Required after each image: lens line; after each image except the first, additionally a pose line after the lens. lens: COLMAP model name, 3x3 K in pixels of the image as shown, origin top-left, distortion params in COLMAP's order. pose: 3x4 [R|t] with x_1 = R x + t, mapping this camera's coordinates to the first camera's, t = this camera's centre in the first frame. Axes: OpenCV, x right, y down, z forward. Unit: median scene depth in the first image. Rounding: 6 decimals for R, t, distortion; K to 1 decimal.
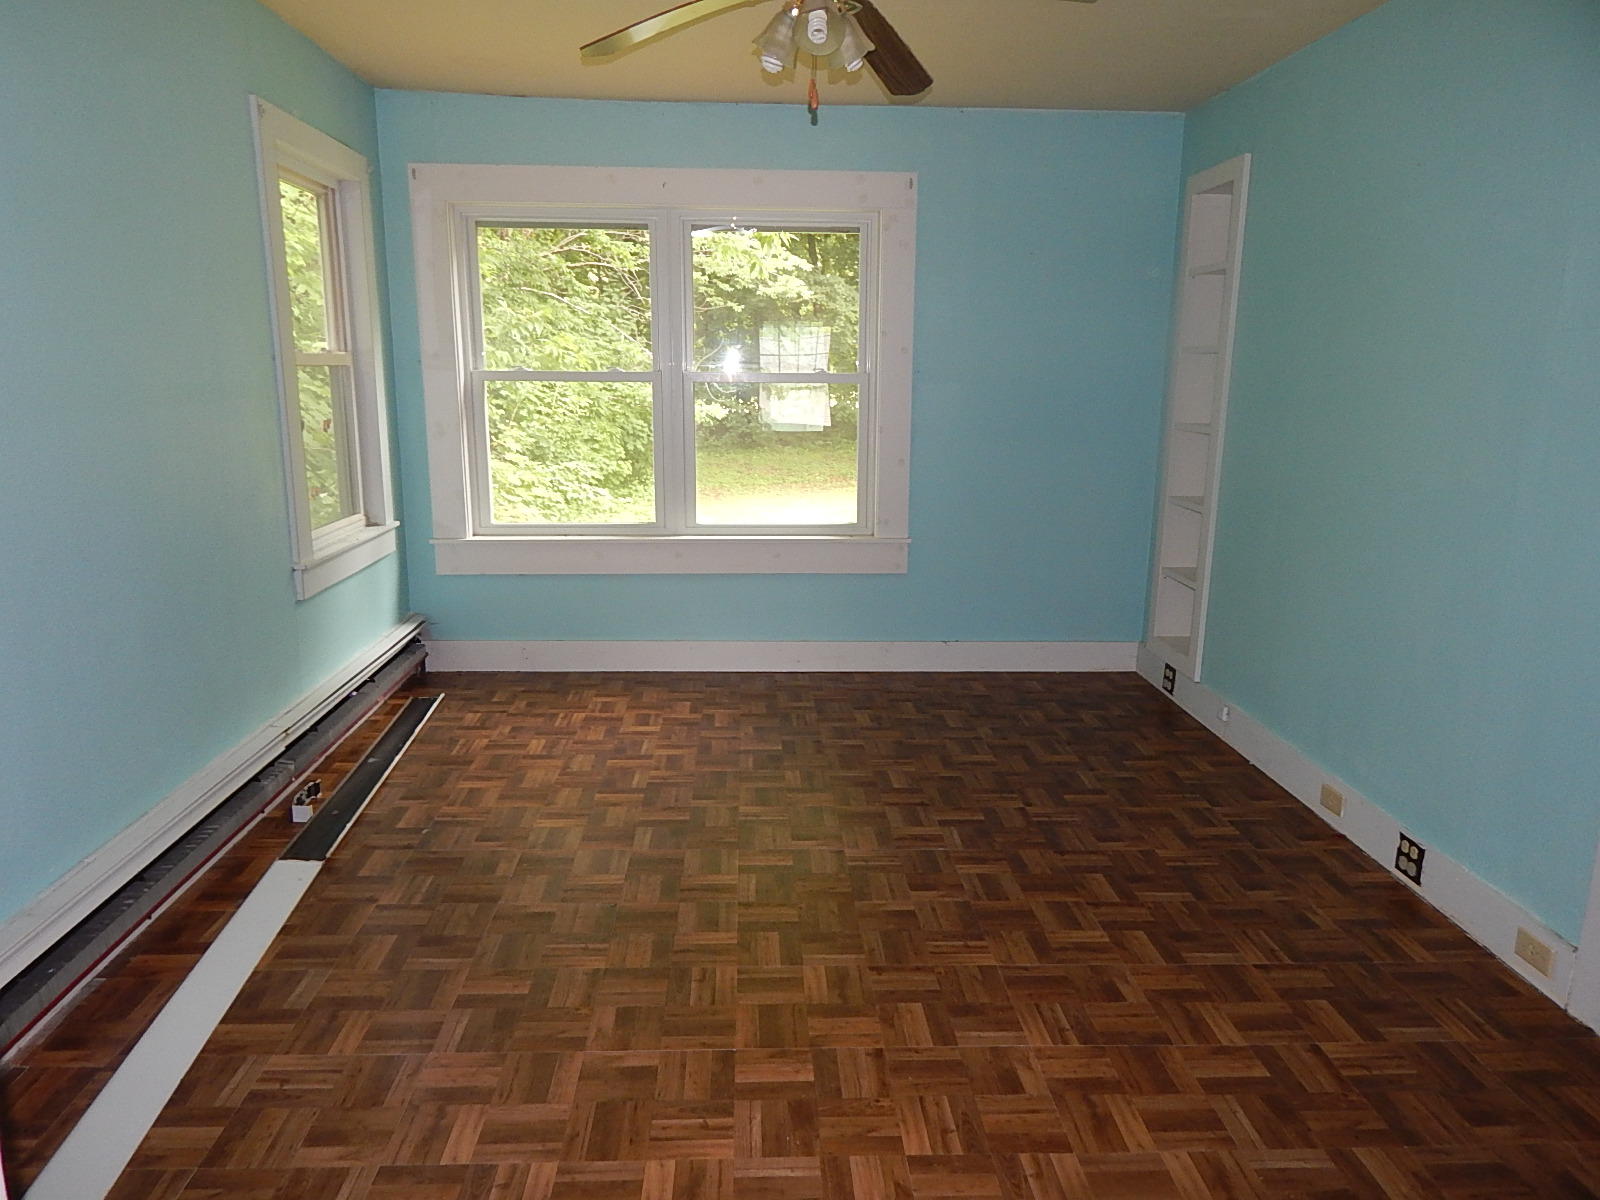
lens RADIAL K [[1061.3, 0, 790.3], [0, 1061.3, 600.1], [0, 0, 1]] dist [0.001007, 0.003073]
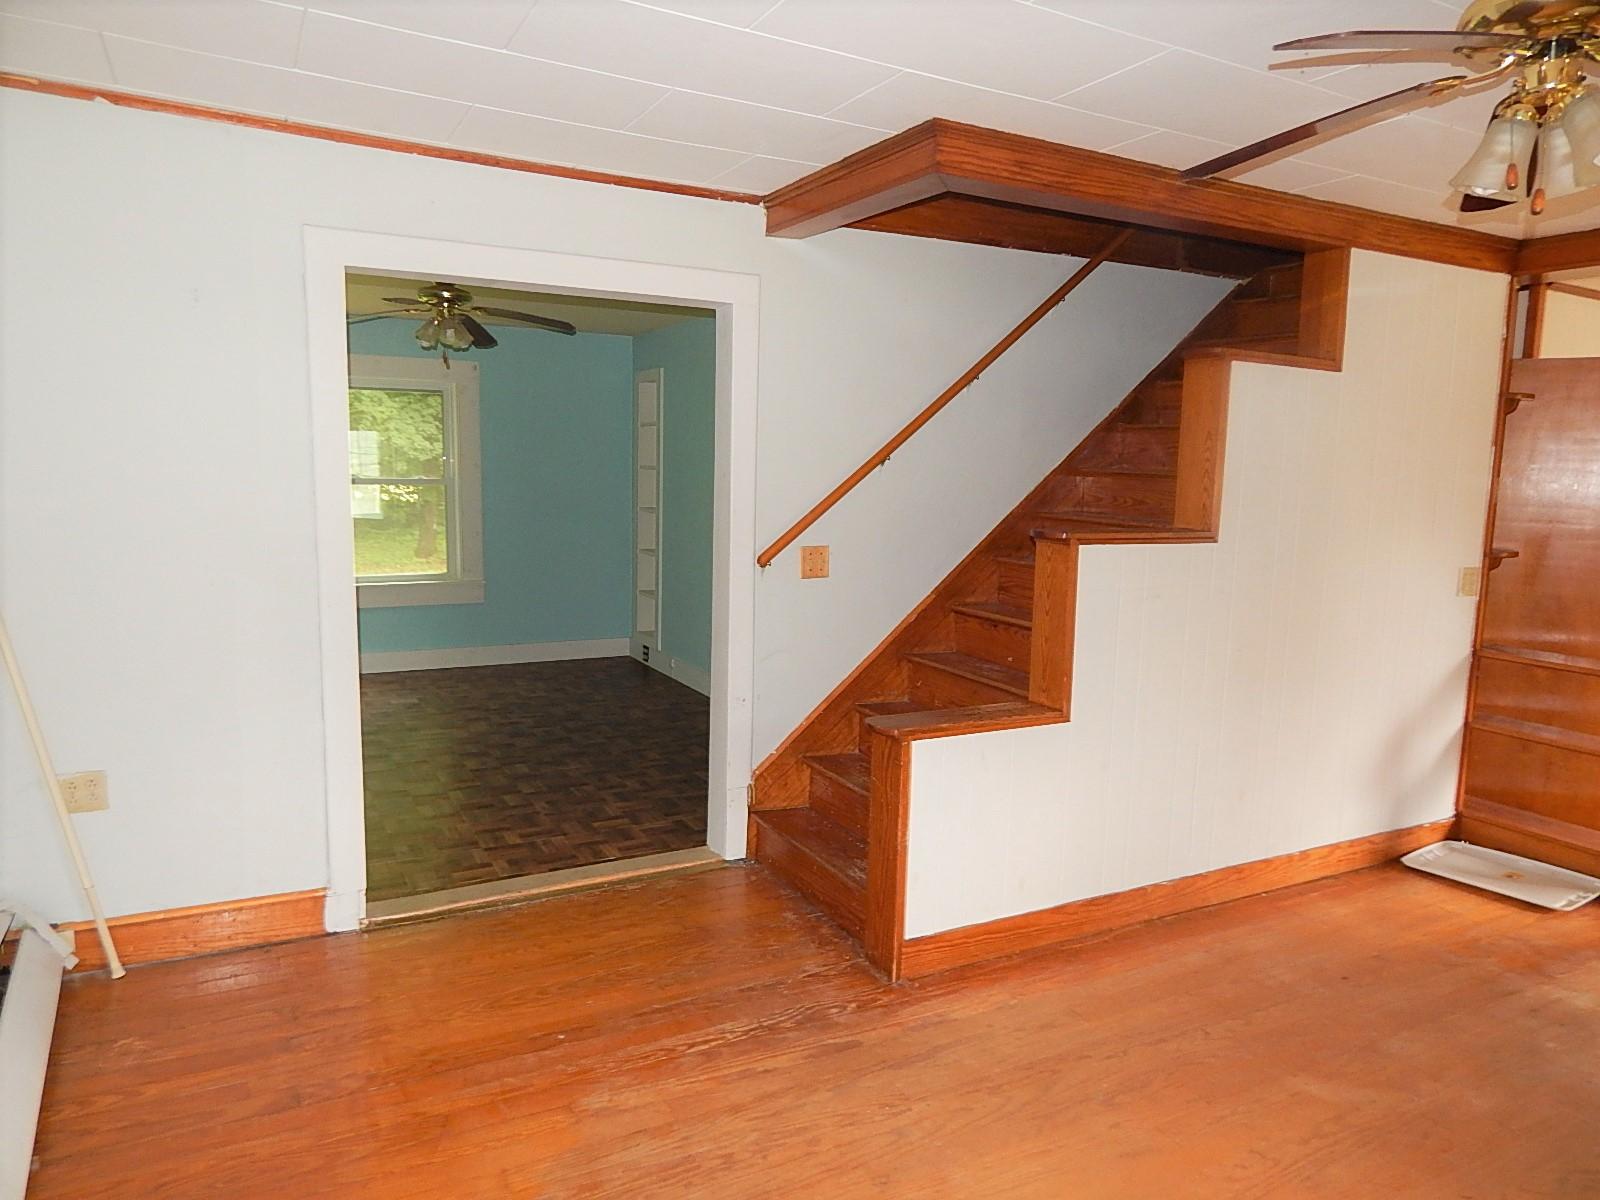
lens RADIAL K [[1074.4, 0, 803.5], [0, 1074.4, 583.6], [0, 0, 1]] dist [0.022834, 0.001237]
pose [[0.902602, -0.032648, 0.429236, -0.182698], [0.075713, 0.993616, -0.083635, 0.144190], [-0.423766, 0.107988, 0.899312, -0.797364]]
